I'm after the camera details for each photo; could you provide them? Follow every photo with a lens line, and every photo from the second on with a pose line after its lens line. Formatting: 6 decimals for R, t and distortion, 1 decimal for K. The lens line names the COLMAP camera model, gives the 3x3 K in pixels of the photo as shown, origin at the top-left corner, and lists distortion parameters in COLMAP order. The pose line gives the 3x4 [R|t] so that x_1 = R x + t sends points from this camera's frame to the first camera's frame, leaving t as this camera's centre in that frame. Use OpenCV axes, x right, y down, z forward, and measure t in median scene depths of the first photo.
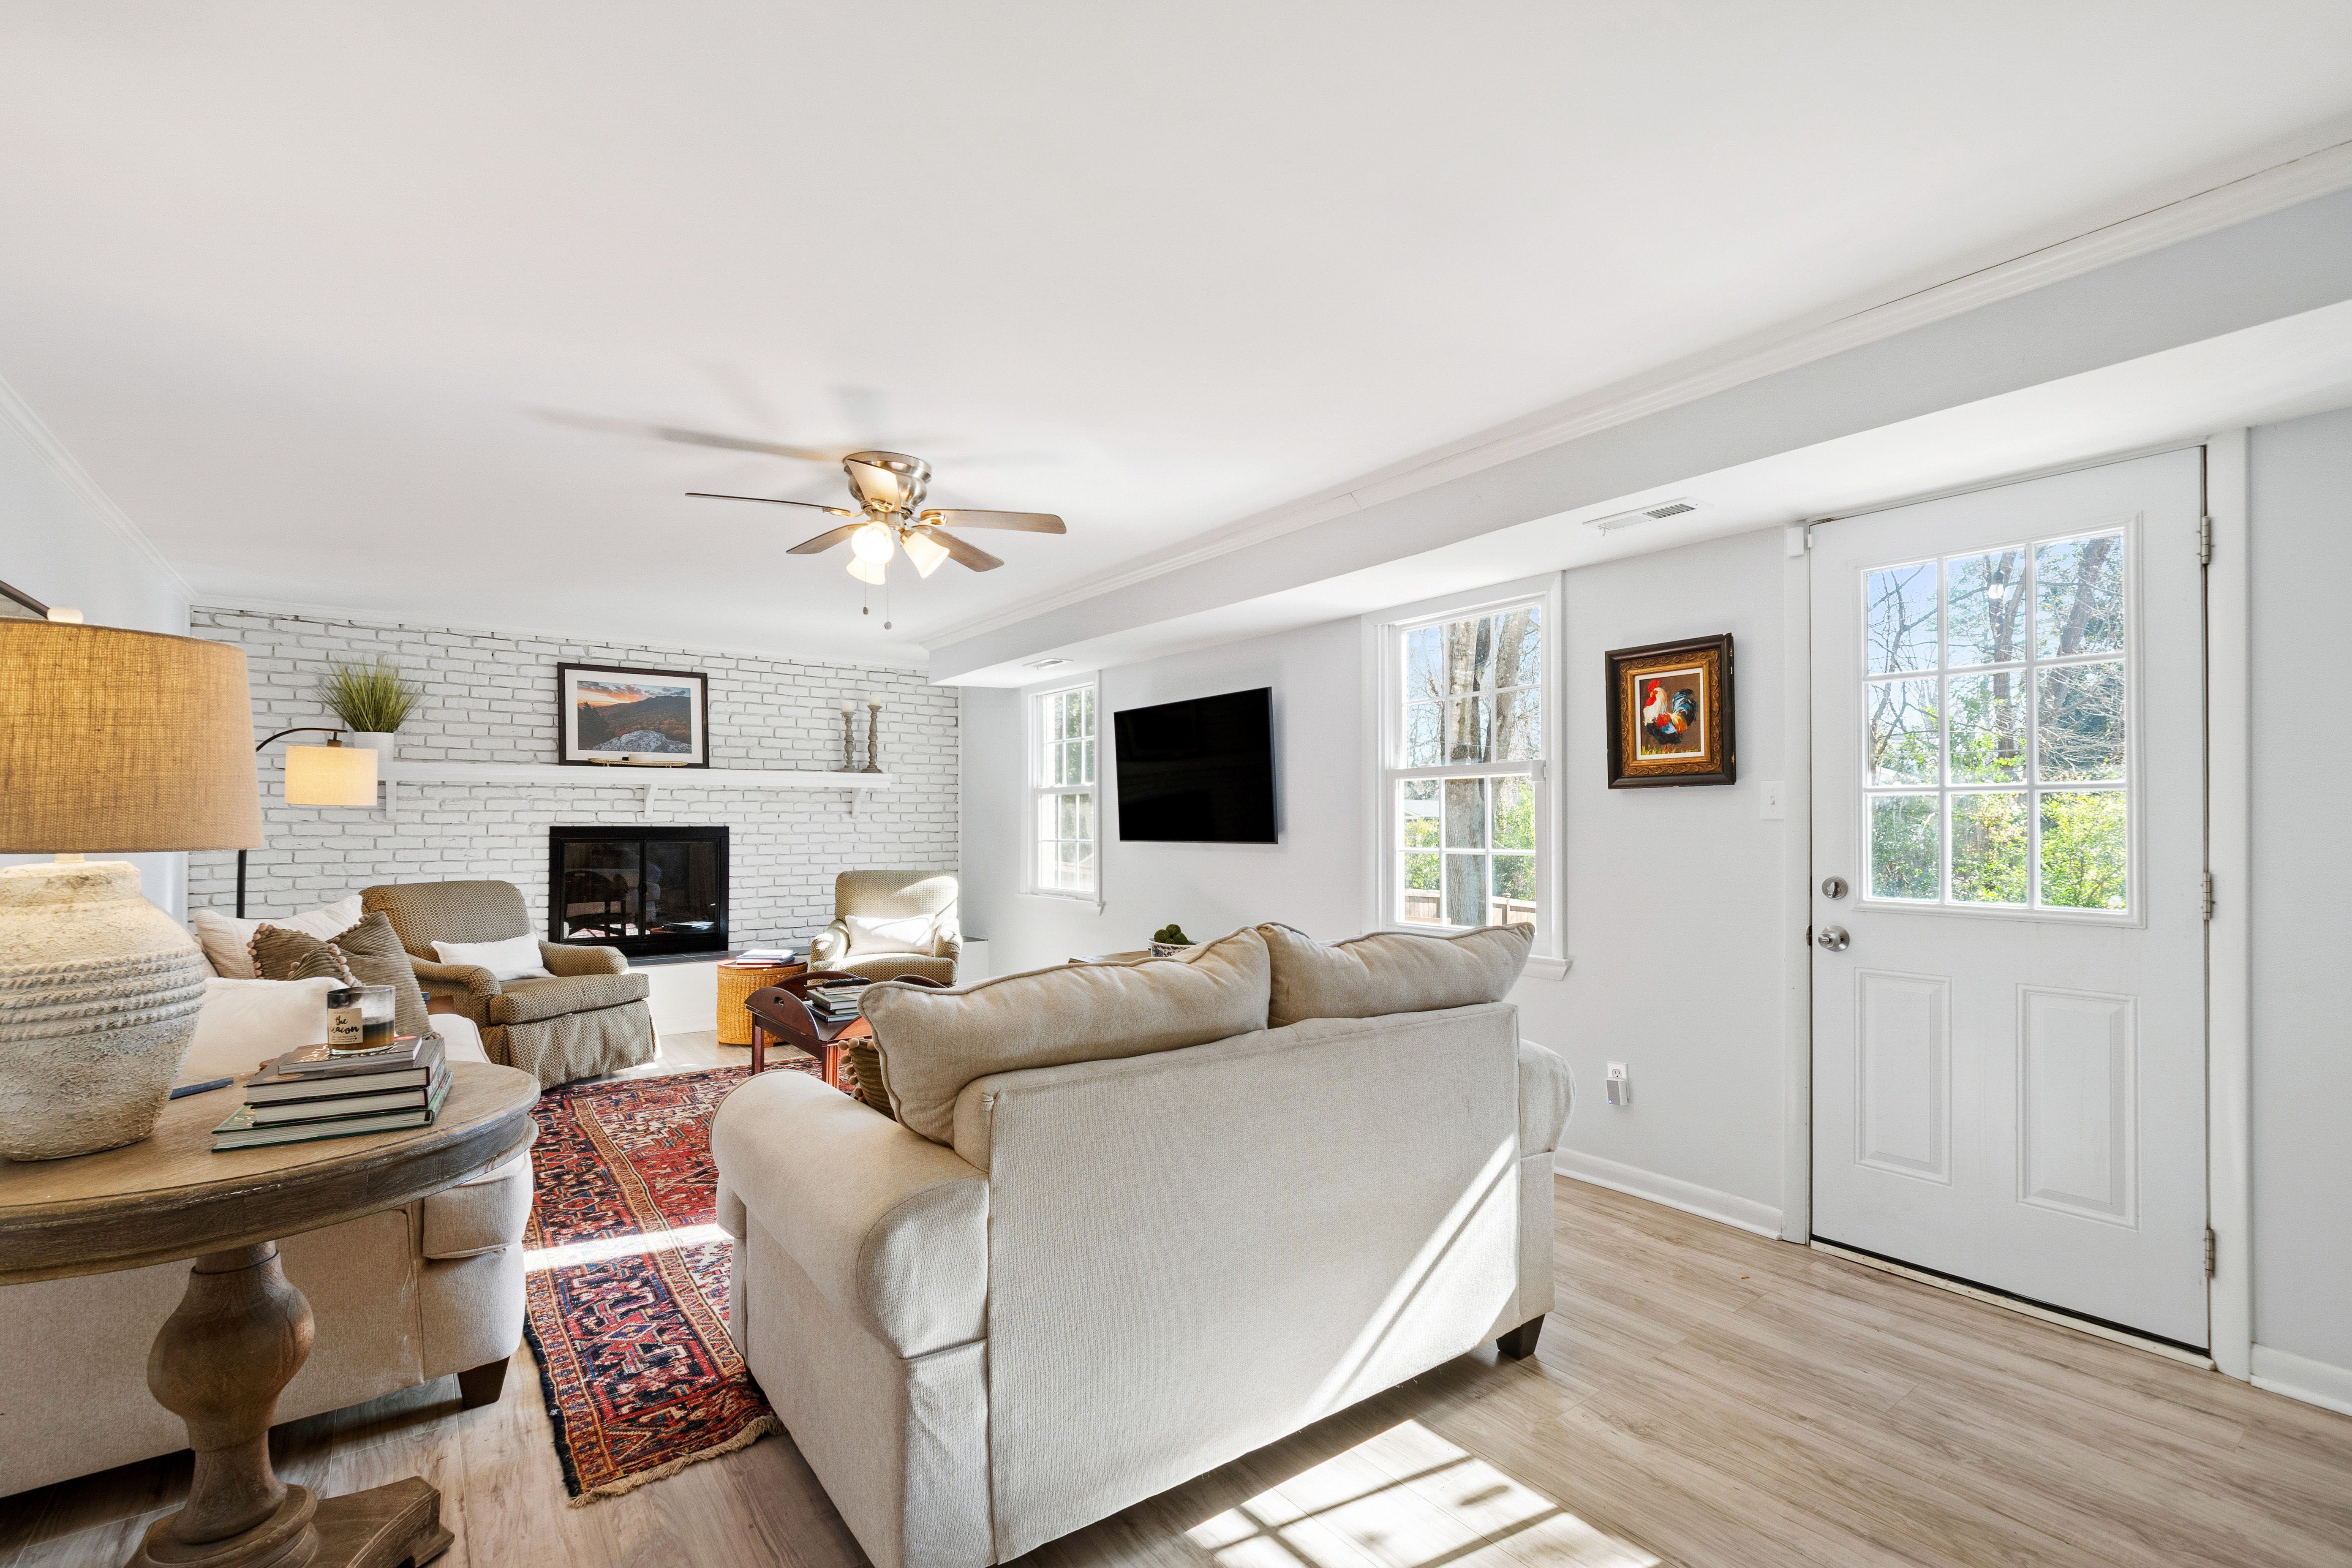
lens RADIAL K [[1034.8, 0, 1170.5], [0, 1034.8, 813.3], [0, 0, 1]] dist [0.001586, -0.000145]
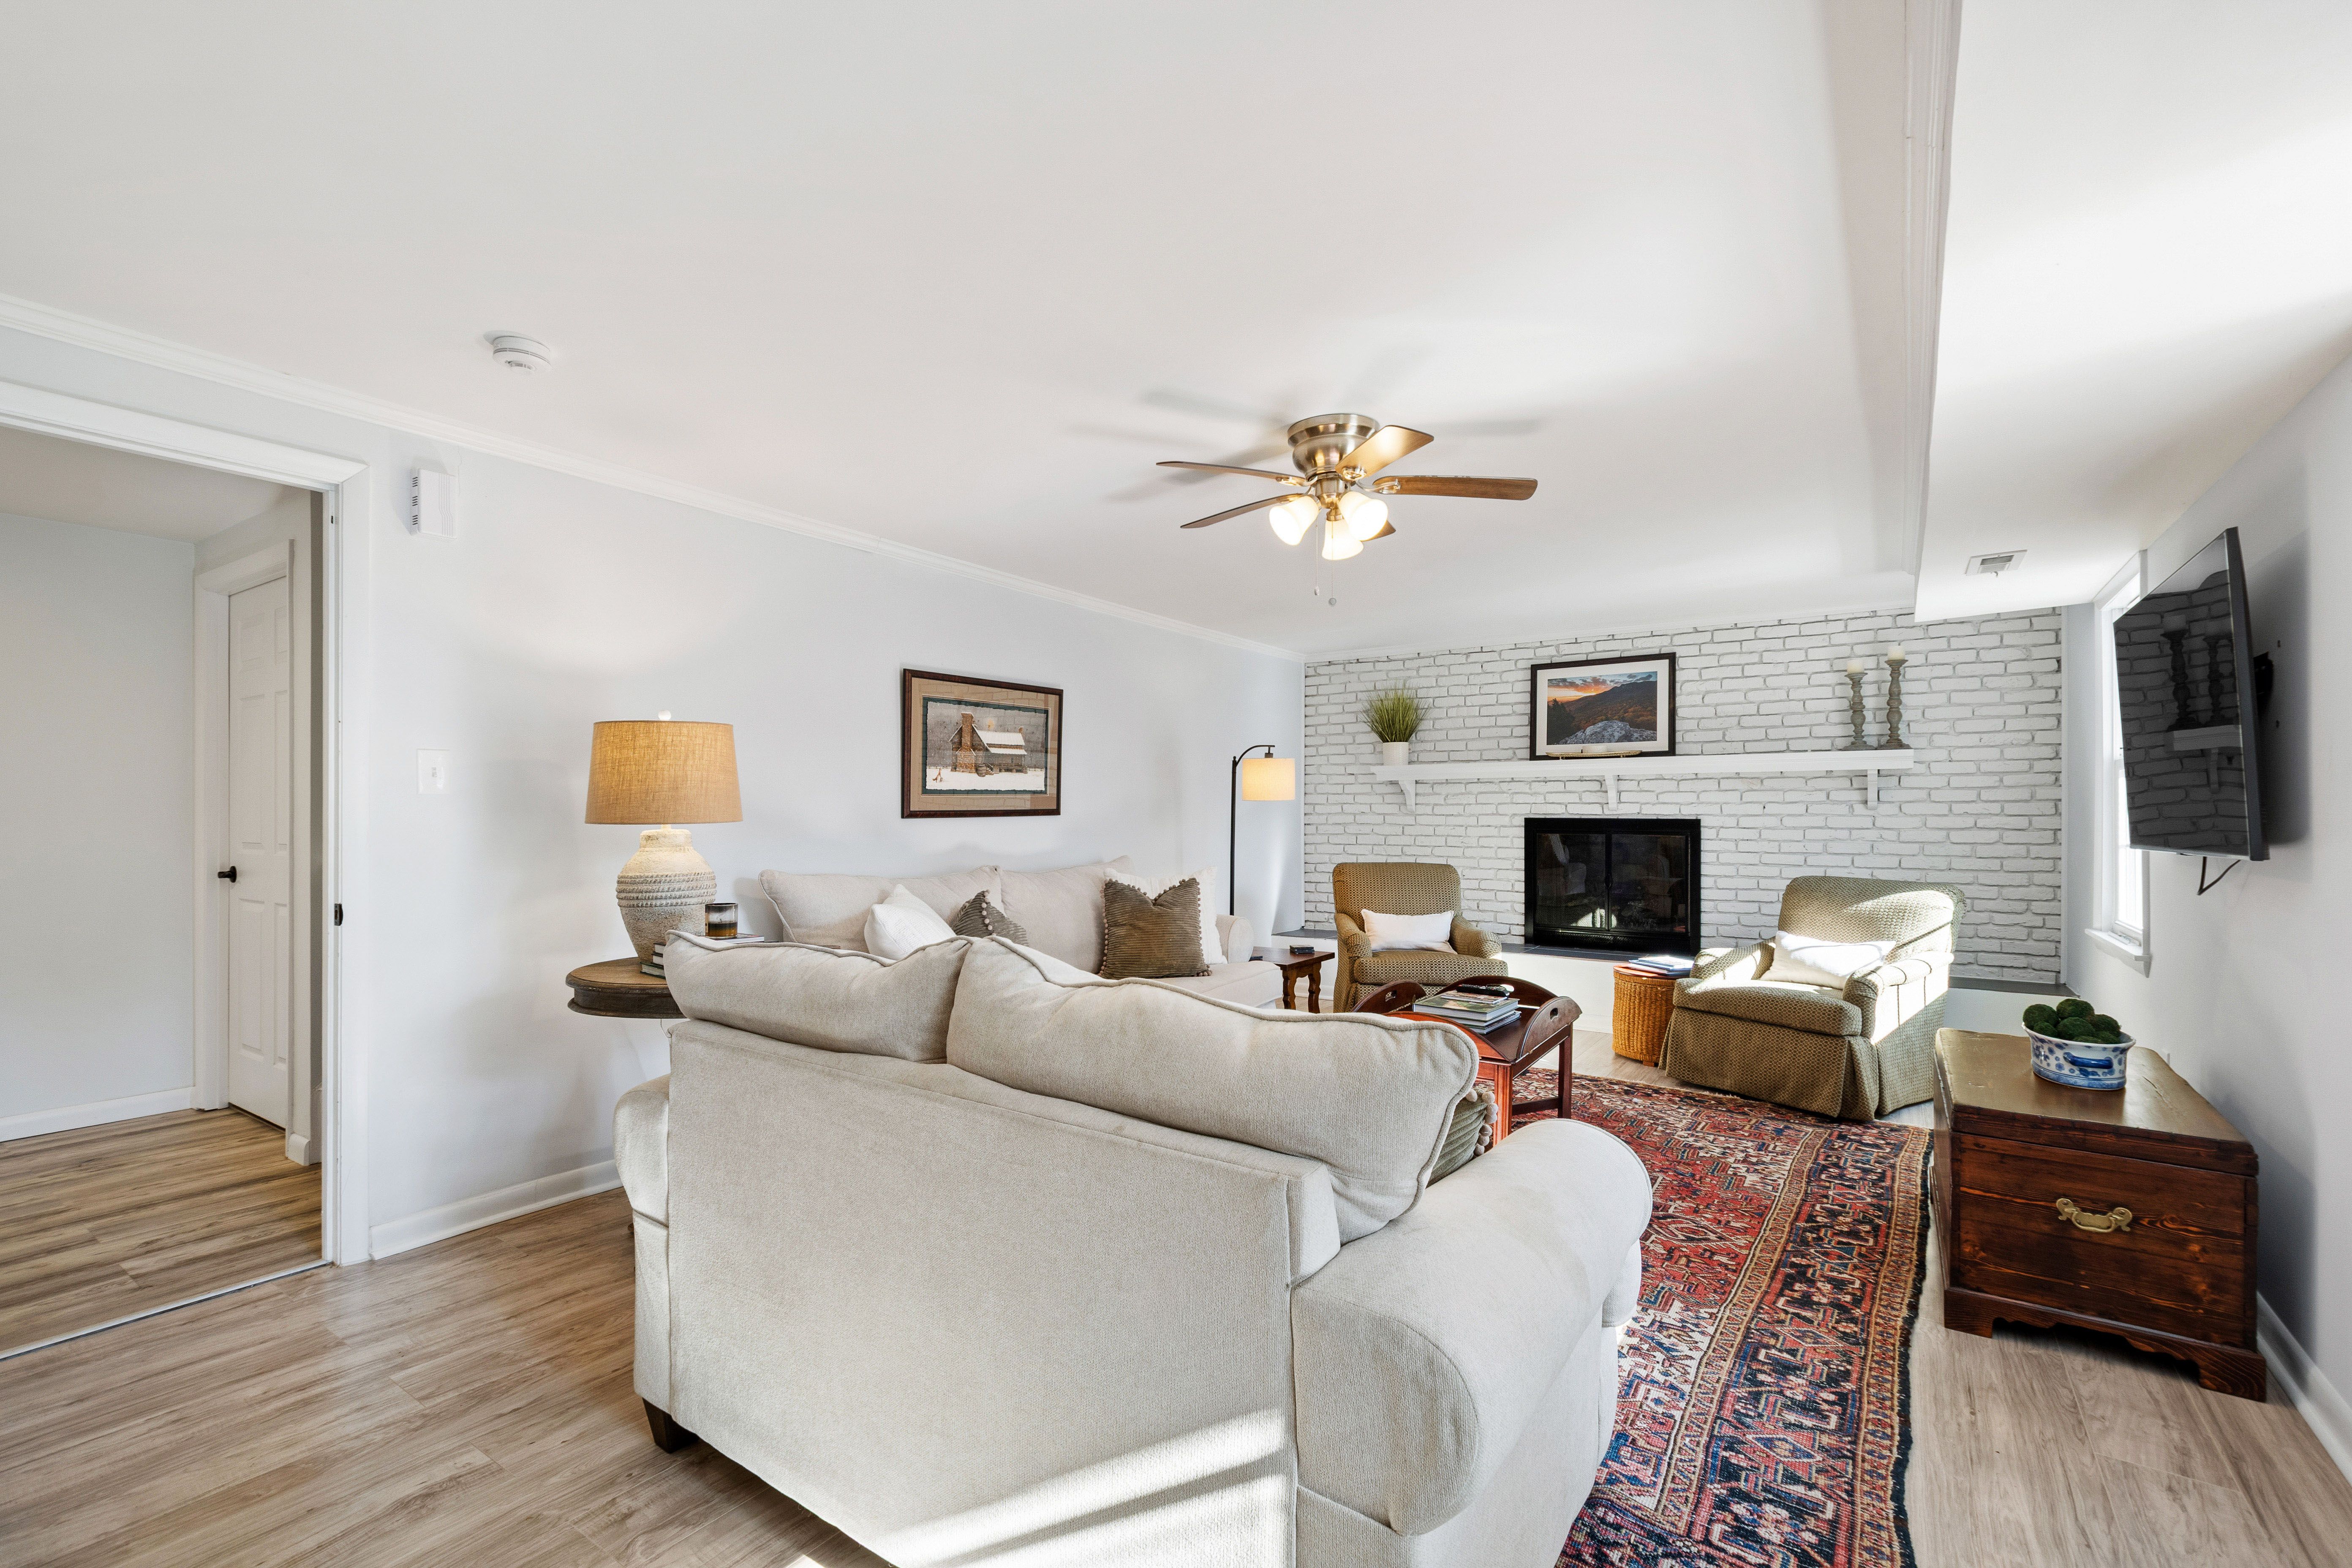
lens RADIAL K [[1034.8, 0, 1170.5], [0, 1034.8, 813.3], [0, 0, 1]] dist [0.001586, -0.000145]
pose [[0.318411, 0.000228, -0.947953, 0.288614], [0.005592, 0.999982, 0.002119, 0.003404], [0.947936, -0.005976, 0.318404, 0.287768]]
